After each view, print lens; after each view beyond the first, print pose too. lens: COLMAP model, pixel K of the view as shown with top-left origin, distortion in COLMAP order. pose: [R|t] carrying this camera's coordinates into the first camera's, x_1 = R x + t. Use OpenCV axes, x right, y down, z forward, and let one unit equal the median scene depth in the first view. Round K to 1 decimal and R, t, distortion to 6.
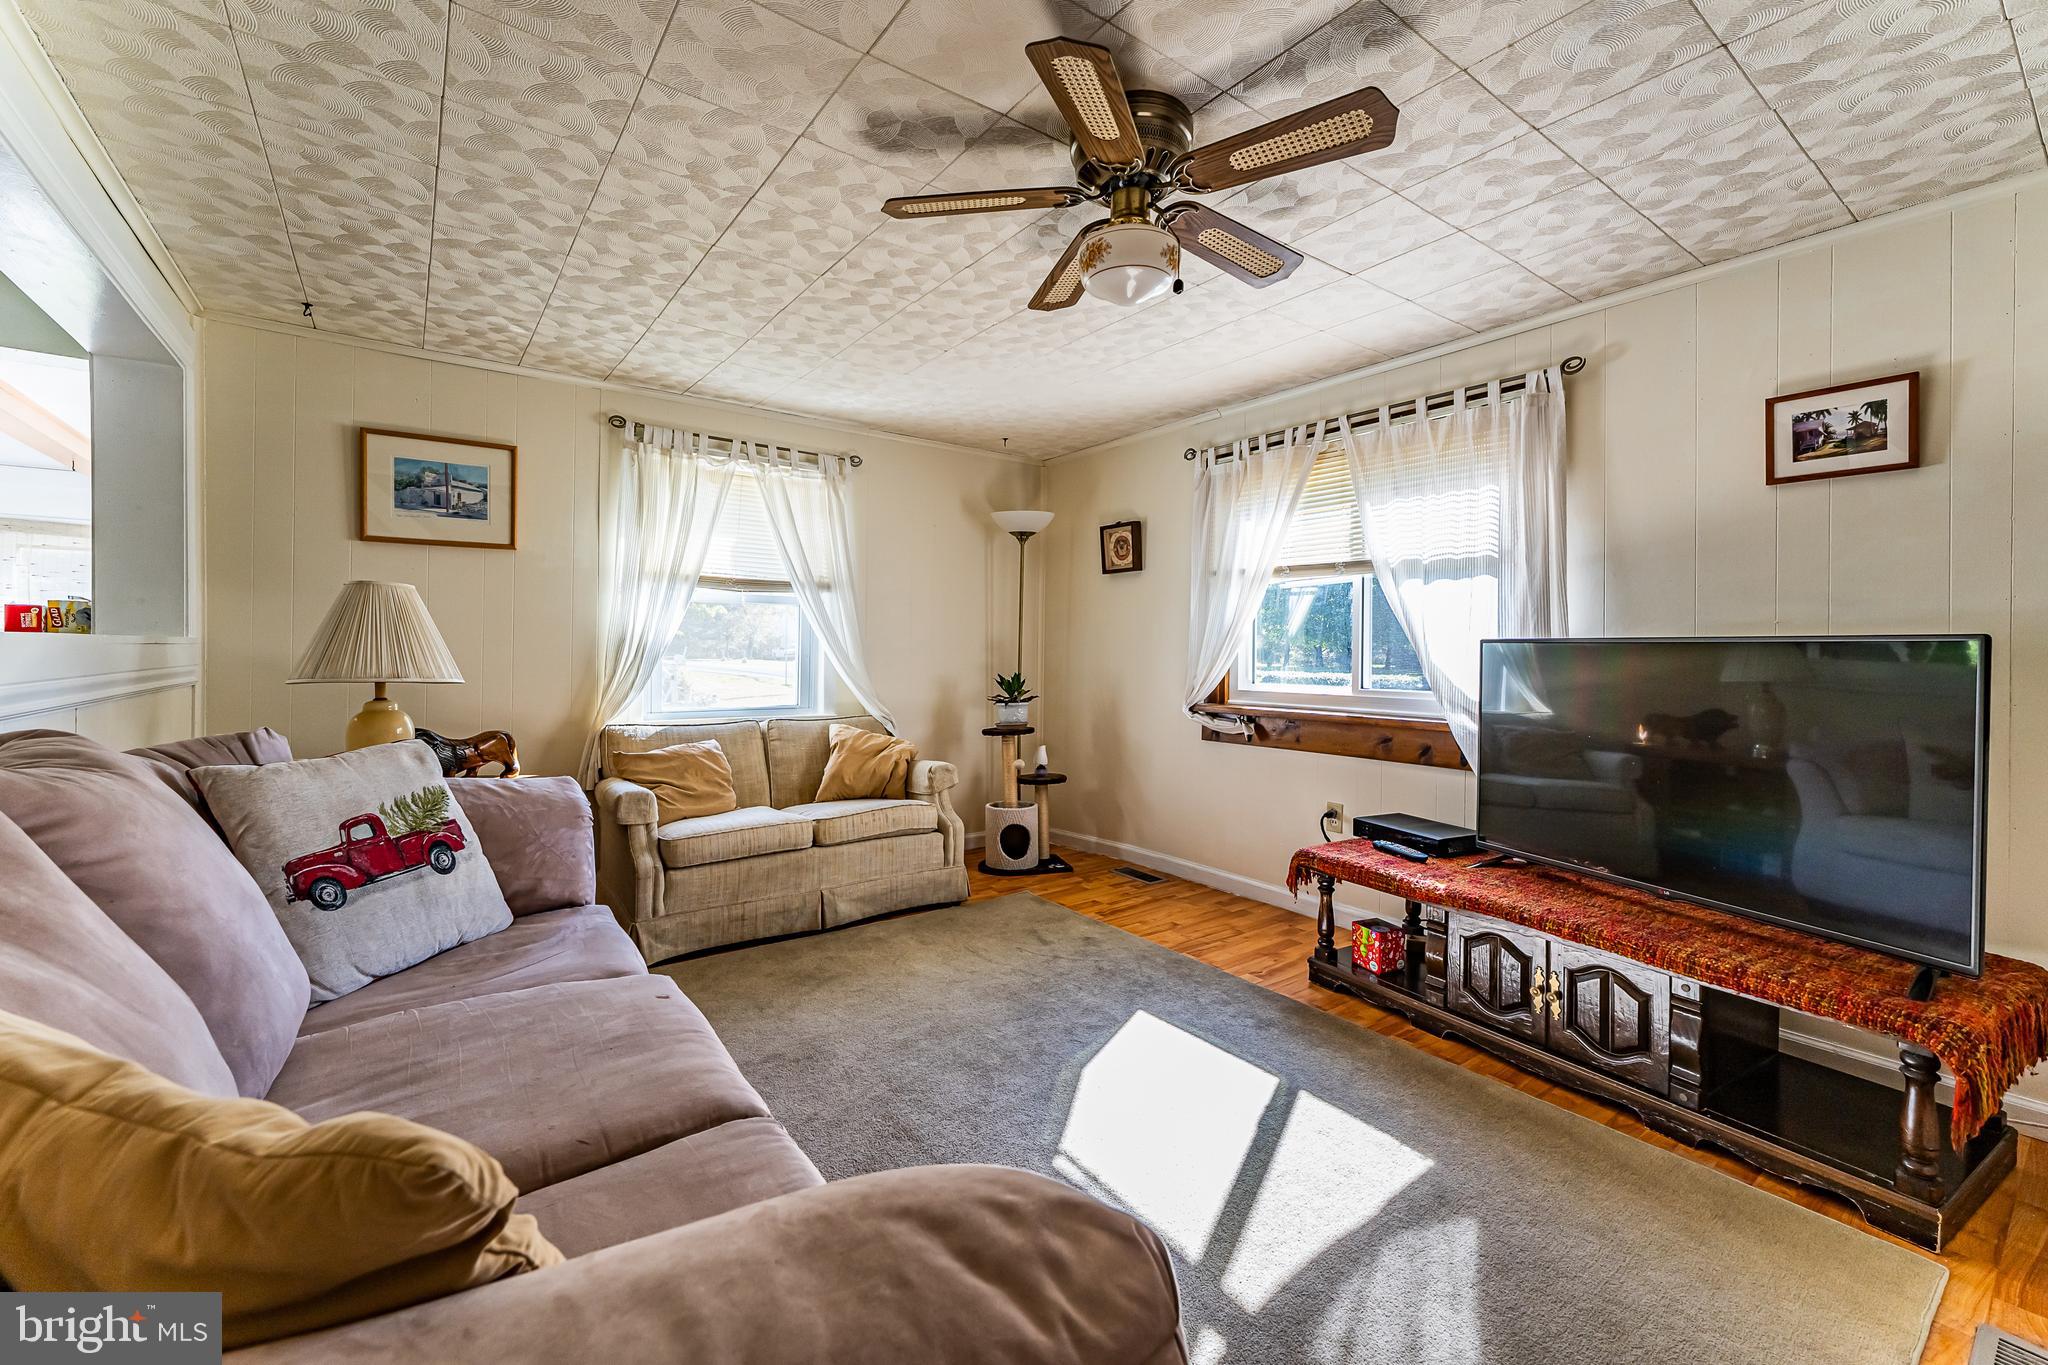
lens RADIAL K [[849.7, 0, 1027.0], [0, 849.7, 629.6], [0, 0, 1]] dist [0.001128, 0.000073]
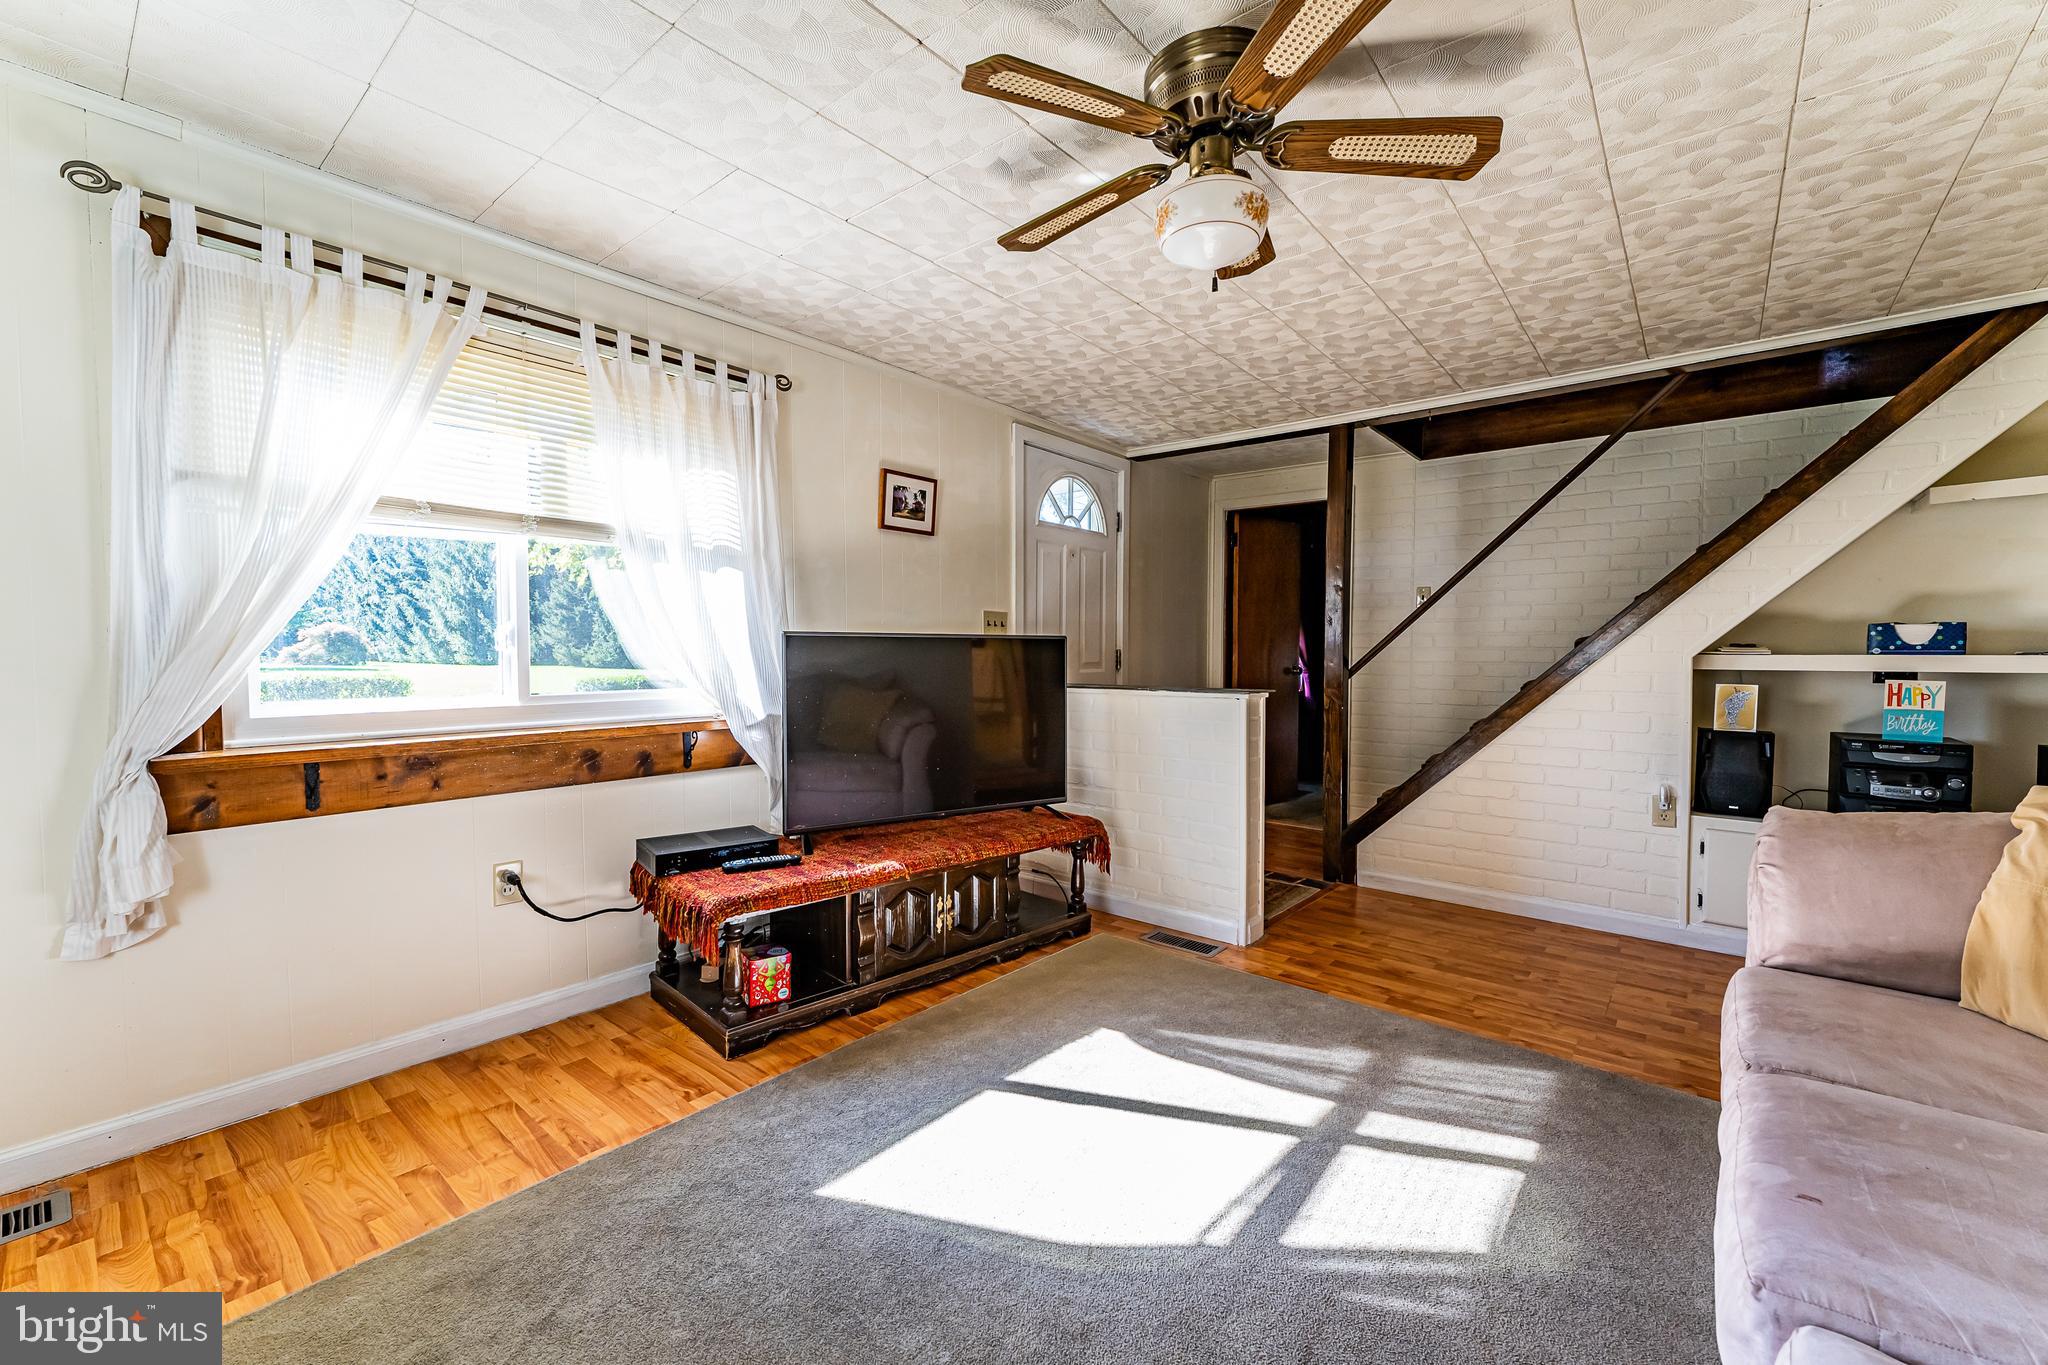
lens RADIAL K [[834.8, 0, 1014.3], [0, 834.8, 662.7], [0, 0, 1]] dist [-0.000156, -0.000151]
pose [[-0.237135, -0.029228, 0.971037, -0.477768], [-0.032962, 0.999214, 0.022027, 0.016800], [-0.970917, -0.026784, -0.237912, 0.937161]]
